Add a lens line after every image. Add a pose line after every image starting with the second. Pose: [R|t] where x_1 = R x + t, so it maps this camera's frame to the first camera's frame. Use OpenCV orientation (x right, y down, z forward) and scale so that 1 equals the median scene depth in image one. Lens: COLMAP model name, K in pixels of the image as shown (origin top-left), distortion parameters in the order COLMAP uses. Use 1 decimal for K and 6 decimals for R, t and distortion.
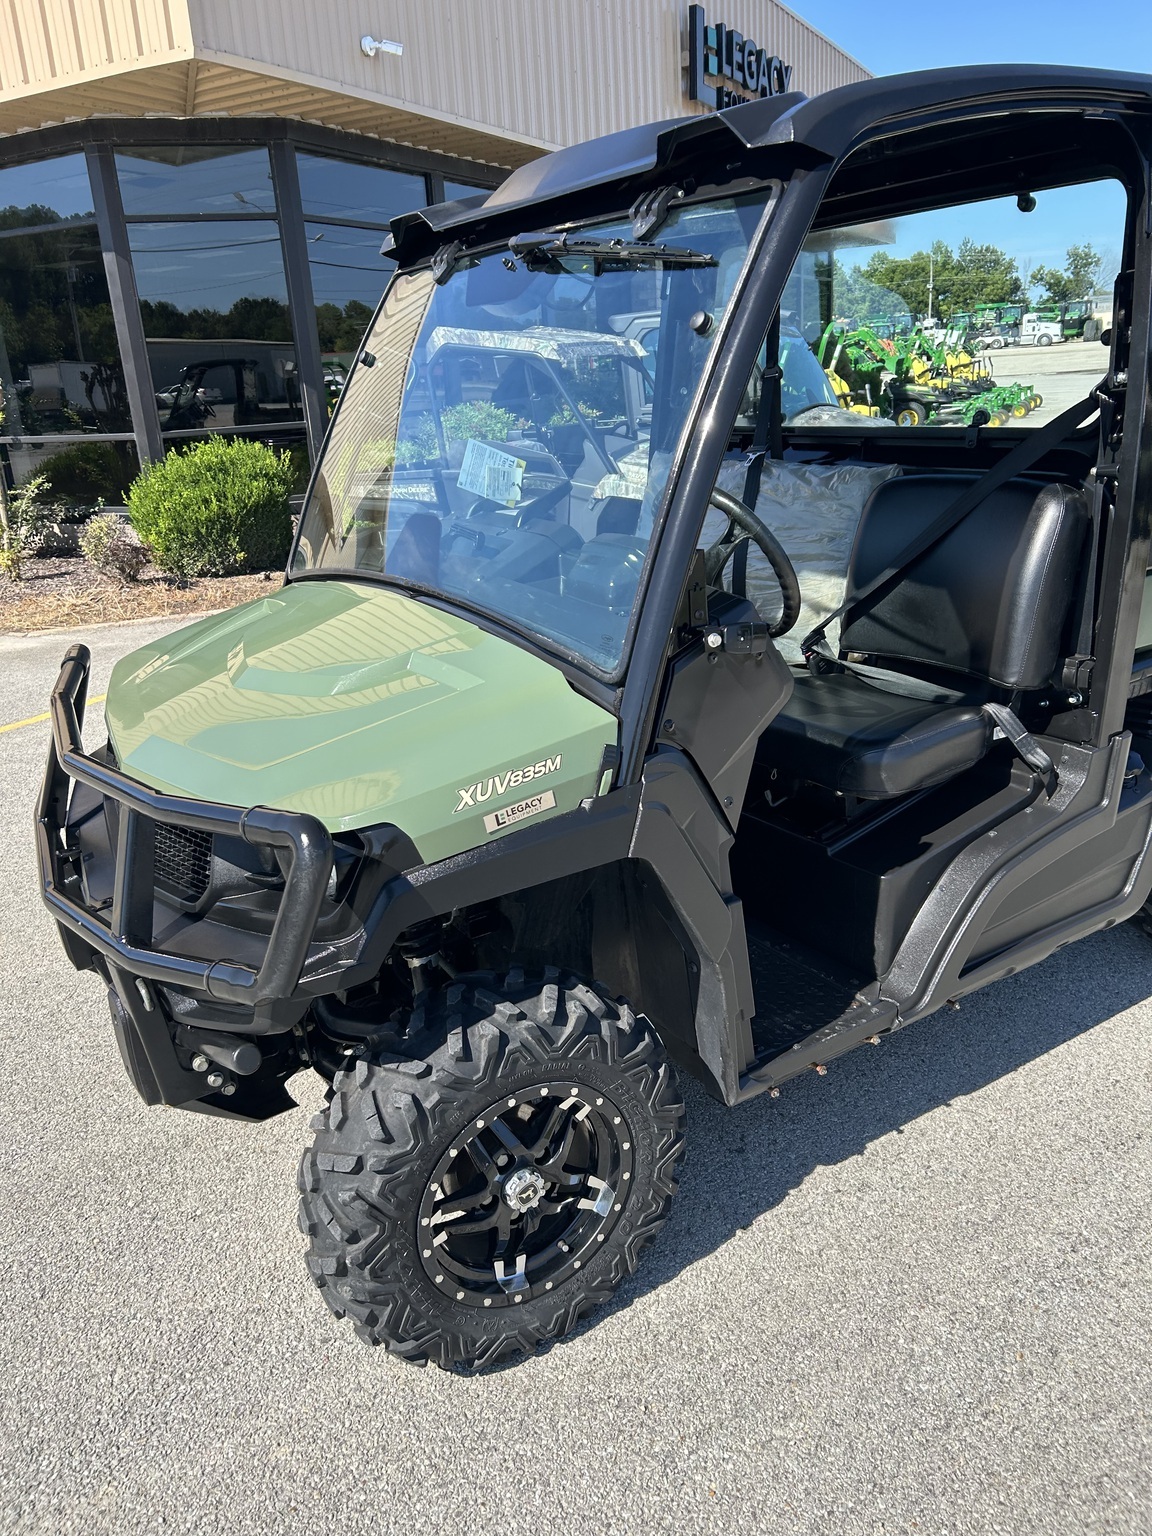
lens RADIAL K [[1174.0, 0, 566.2], [0, 1174.0, 781.3], [0, 0, 1]] dist [0.021966, 0.001279]
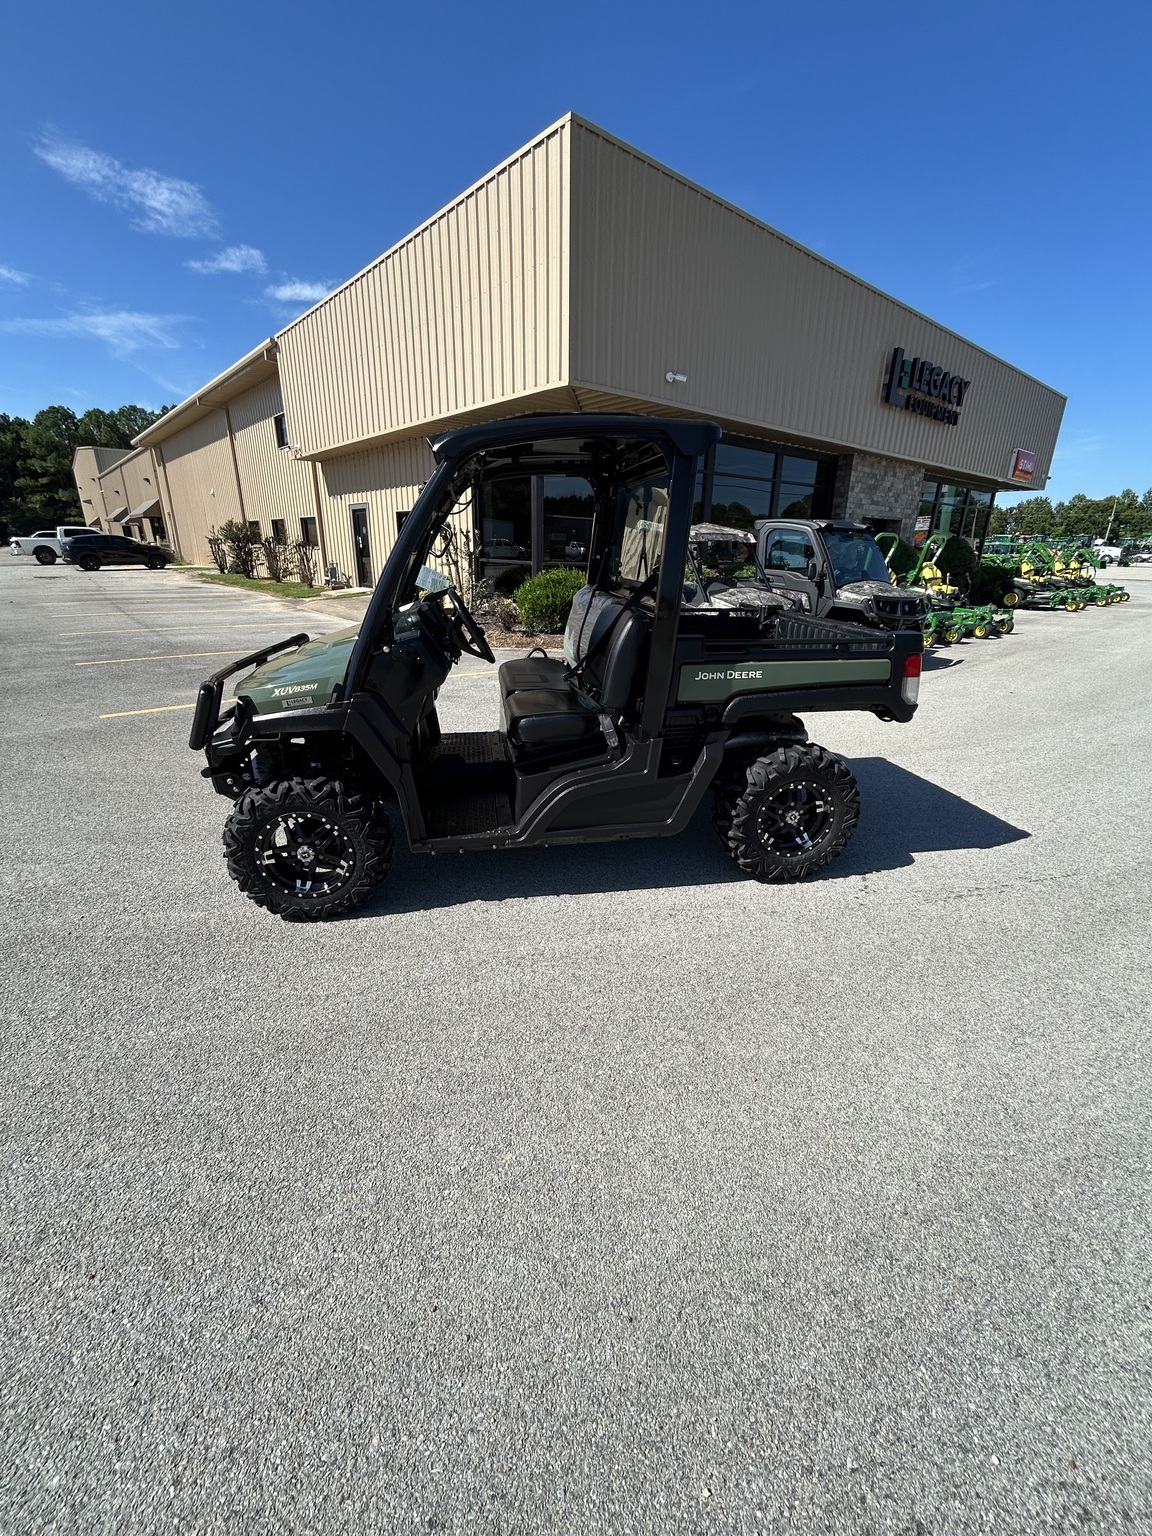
lens RADIAL K [[631.3, 0, 576.0], [0, 631.3, 768.0], [0, 0, 1]] dist [-0.002372, 0.000428]
pose [[0.917908, 0.201703, -0.341703, 0.702844], [-0.198186, 0.979105, 0.045571, -0.011713], [0.343754, 0.025890, 0.938703, -0.071337]]
